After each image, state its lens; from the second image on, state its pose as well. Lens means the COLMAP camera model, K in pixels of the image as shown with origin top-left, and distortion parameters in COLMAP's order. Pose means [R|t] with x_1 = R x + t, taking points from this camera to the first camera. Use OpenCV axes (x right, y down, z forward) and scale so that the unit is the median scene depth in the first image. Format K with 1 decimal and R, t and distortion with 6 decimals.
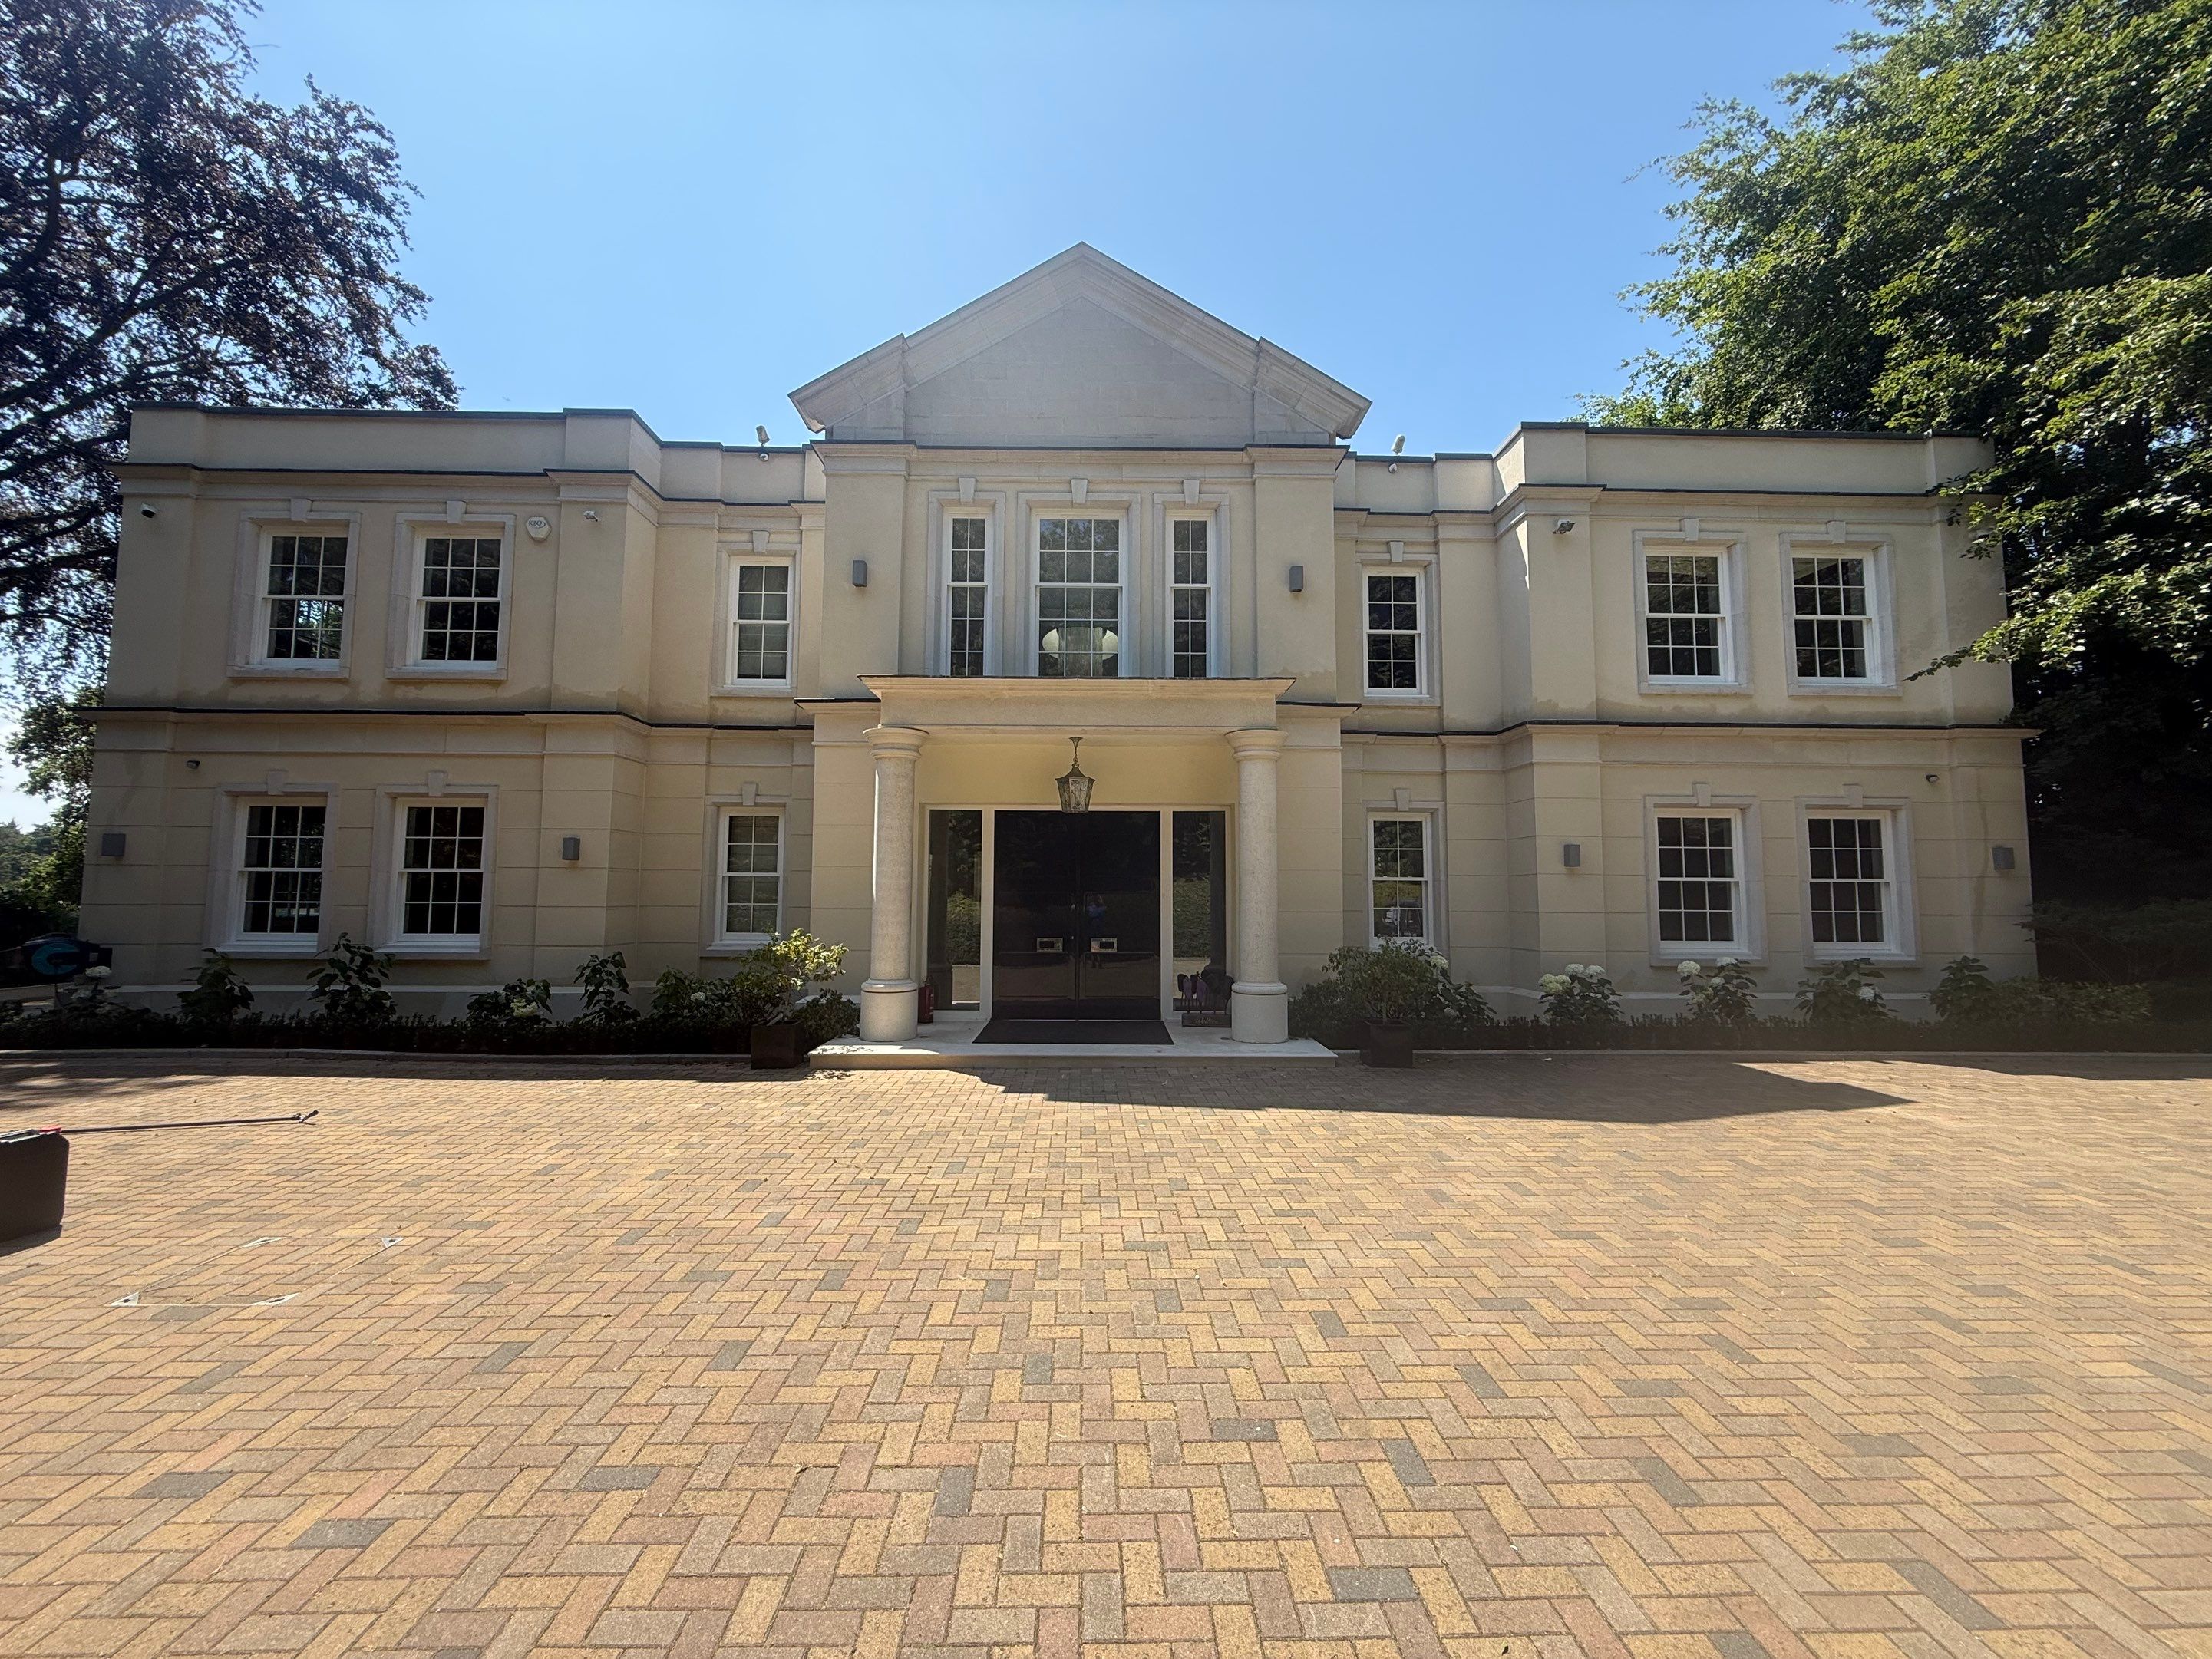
lens RADIAL K [[867.8, 0, 1116.6], [0, 867.8, 827.9], [0, 0, 1]] dist [0.016591, -0.007403]
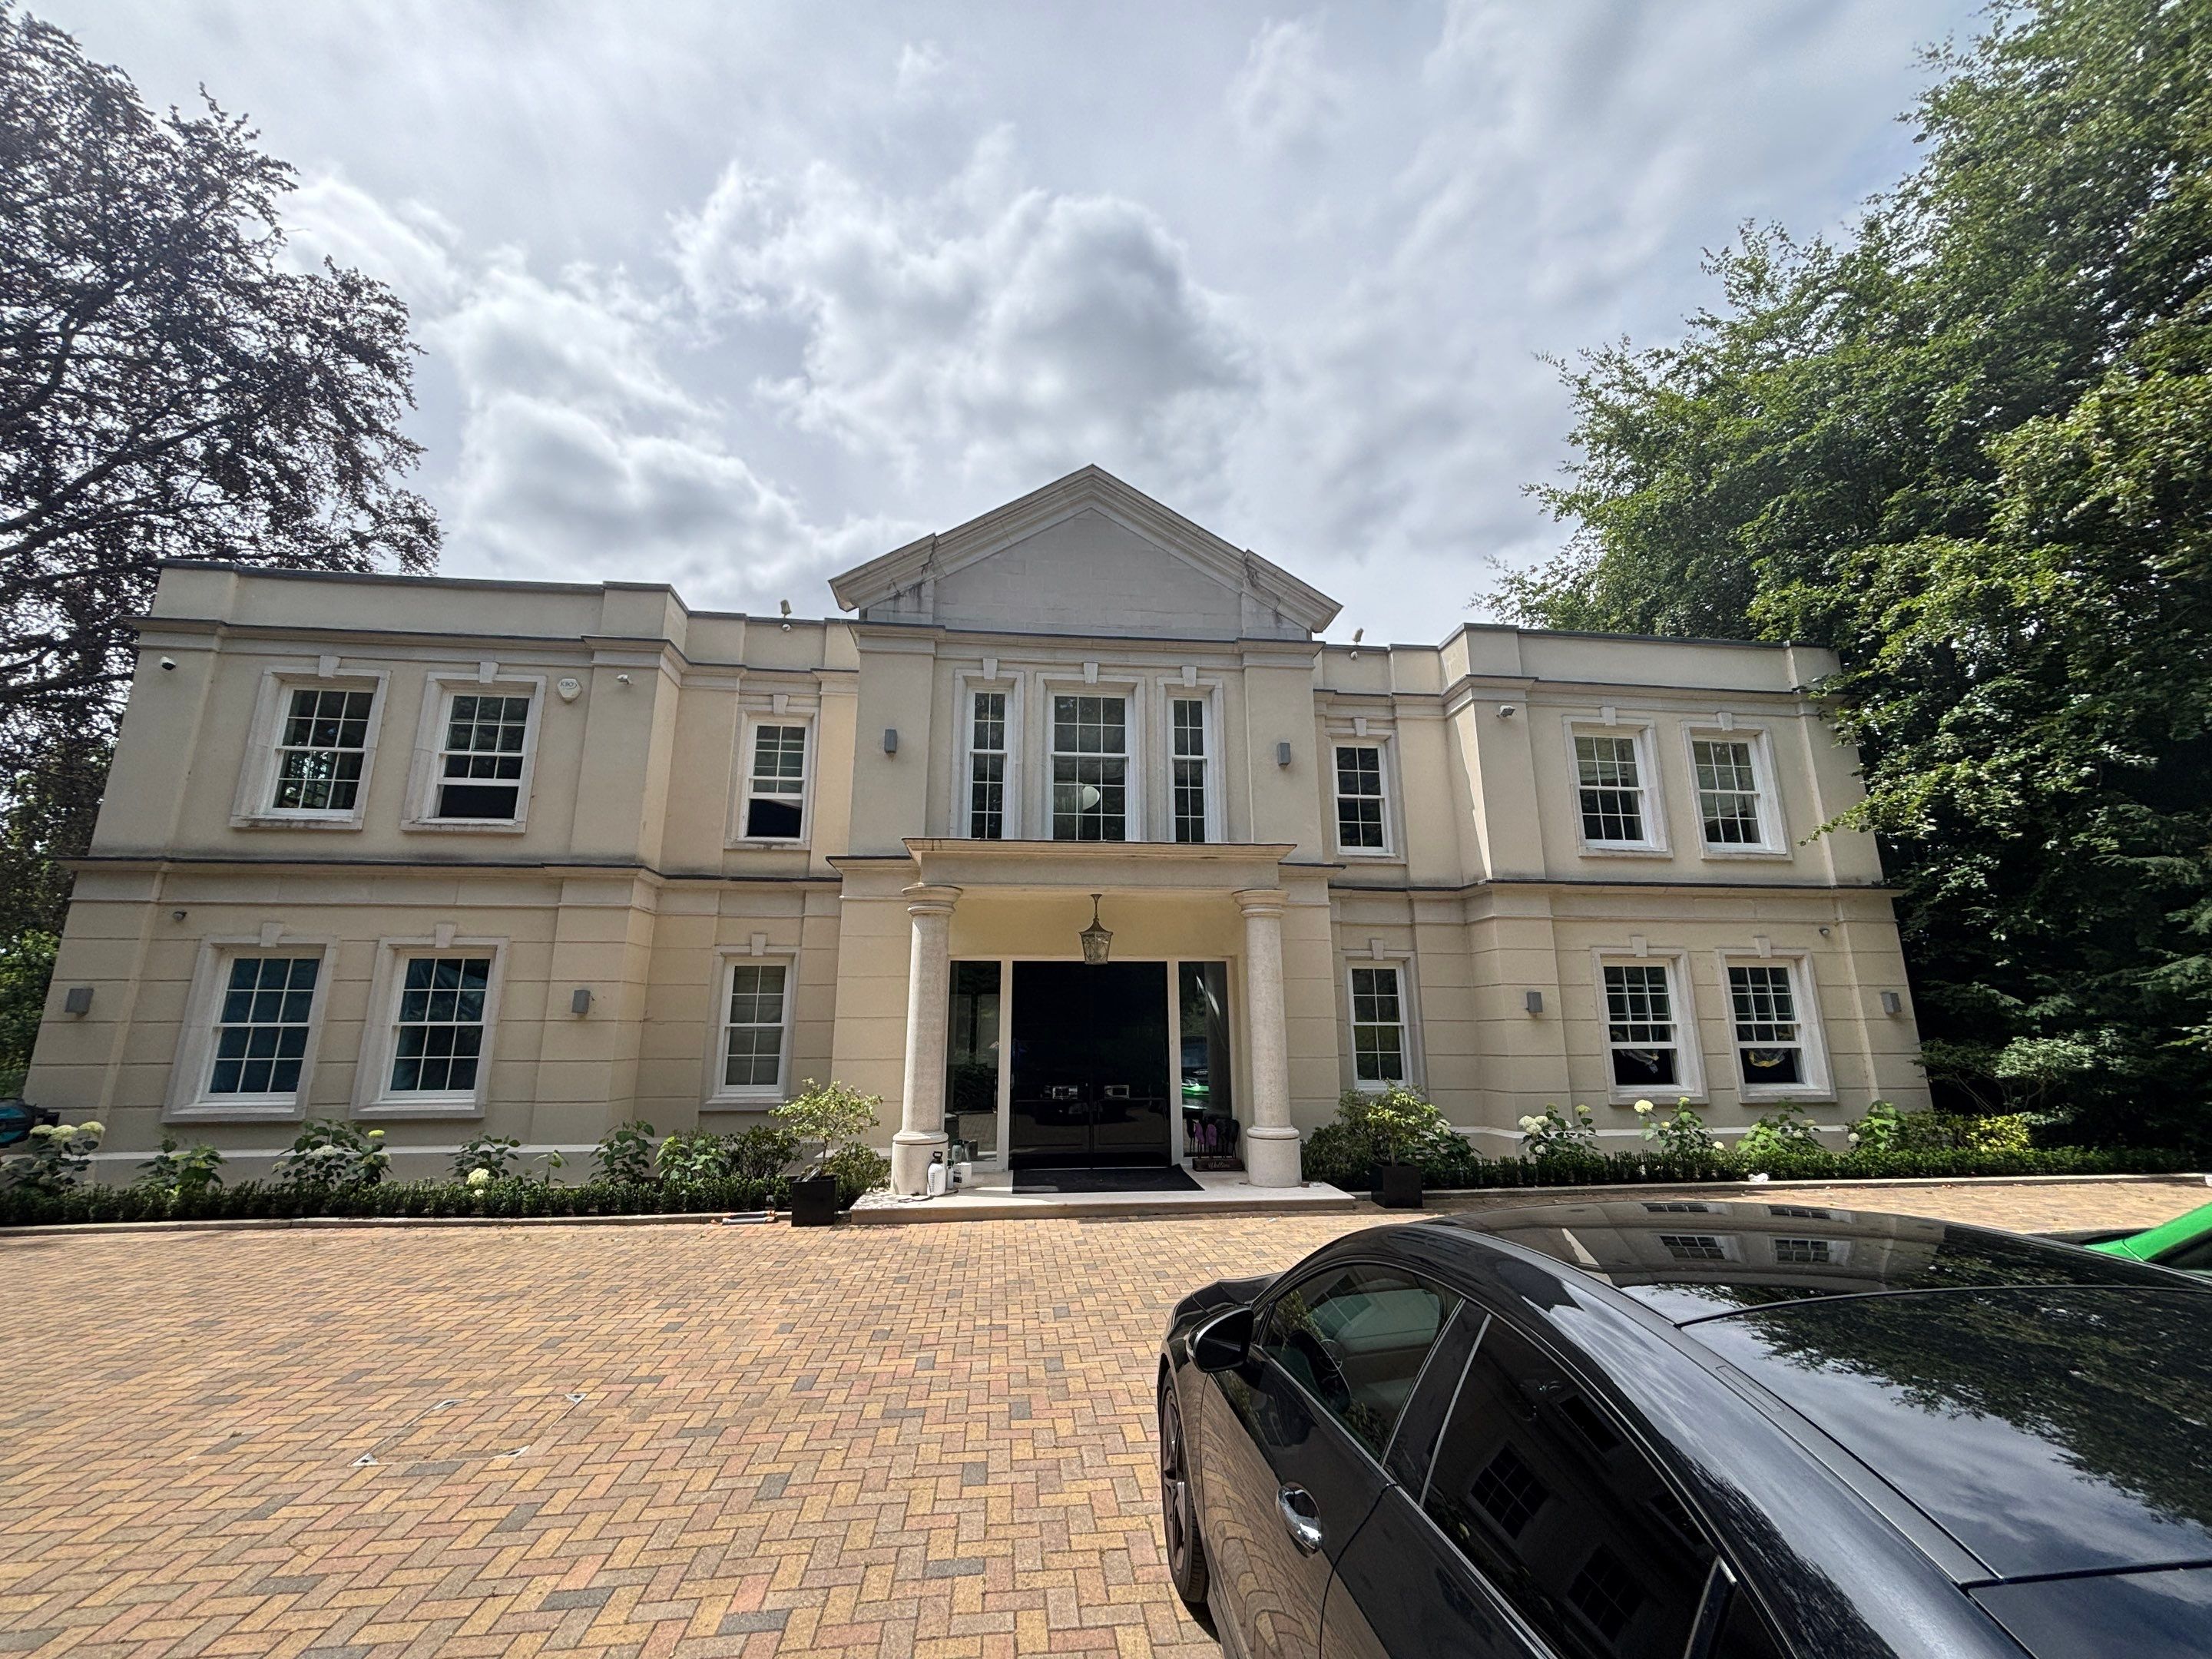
lens RADIAL K [[897.4, 0, 1105.0], [0, 897.4, 825.7], [0, 0, 1]] dist [0.011994, -0.005767]
pose [[0.995578, 0.012428, 0.093117, -0.128086], [0.001411, 0.989121, -0.147096, -0.022605], [-0.093932, 0.146577, 0.984729, -0.103381]]
